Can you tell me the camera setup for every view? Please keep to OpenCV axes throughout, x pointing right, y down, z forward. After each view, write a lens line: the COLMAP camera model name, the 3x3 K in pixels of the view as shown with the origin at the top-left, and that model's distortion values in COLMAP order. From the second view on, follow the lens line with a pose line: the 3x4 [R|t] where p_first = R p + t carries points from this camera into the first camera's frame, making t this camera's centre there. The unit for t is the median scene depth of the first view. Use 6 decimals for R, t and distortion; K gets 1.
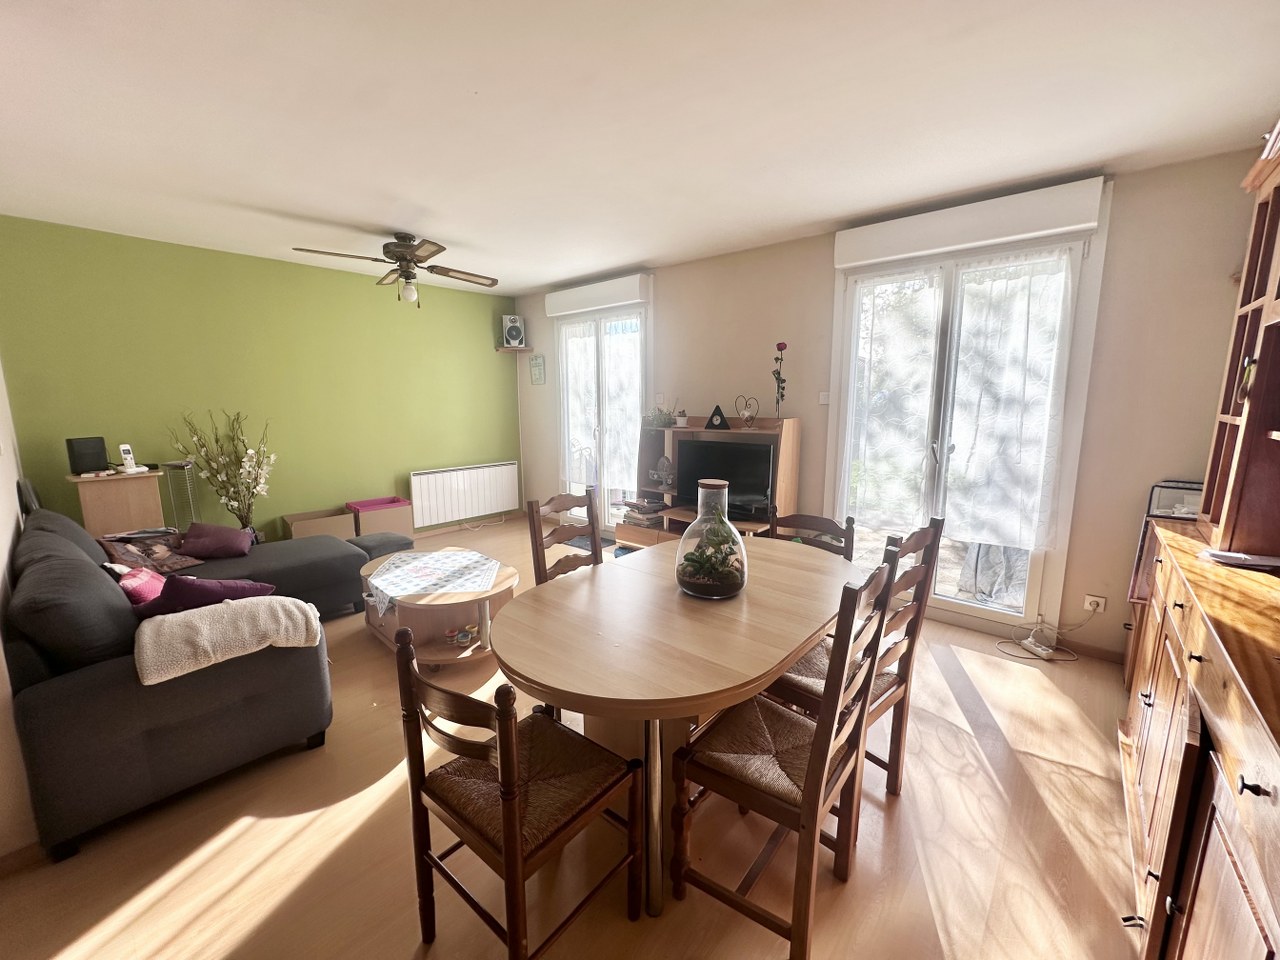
lens RADIAL K [[513.0, 0, 640.0], [0, 513.0, 480.0], [0, 0, 1]] dist [-0.000545, 0.000551]
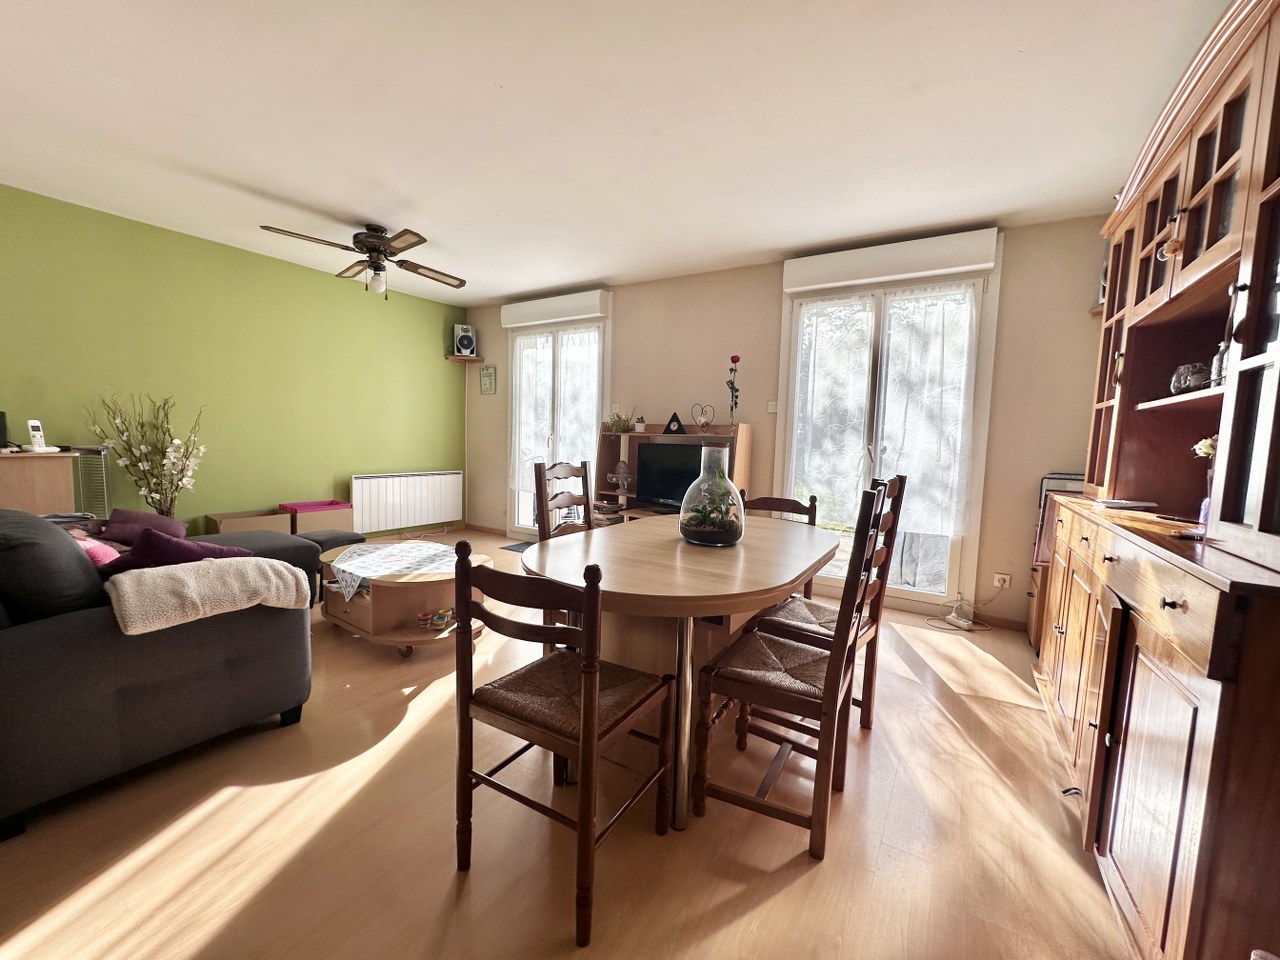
lens RADIAL K [[513.0, 0, 640.0], [0, 513.0, 480.0], [0, 0, 1]] dist [-0.000545, 0.000551]
pose [[0.987396, 0.020993, 0.156873, -0.117553], [-0.009316, 0.997155, -0.074804, 0.103870], [-0.157997, 0.072400, 0.984782, -0.041392]]
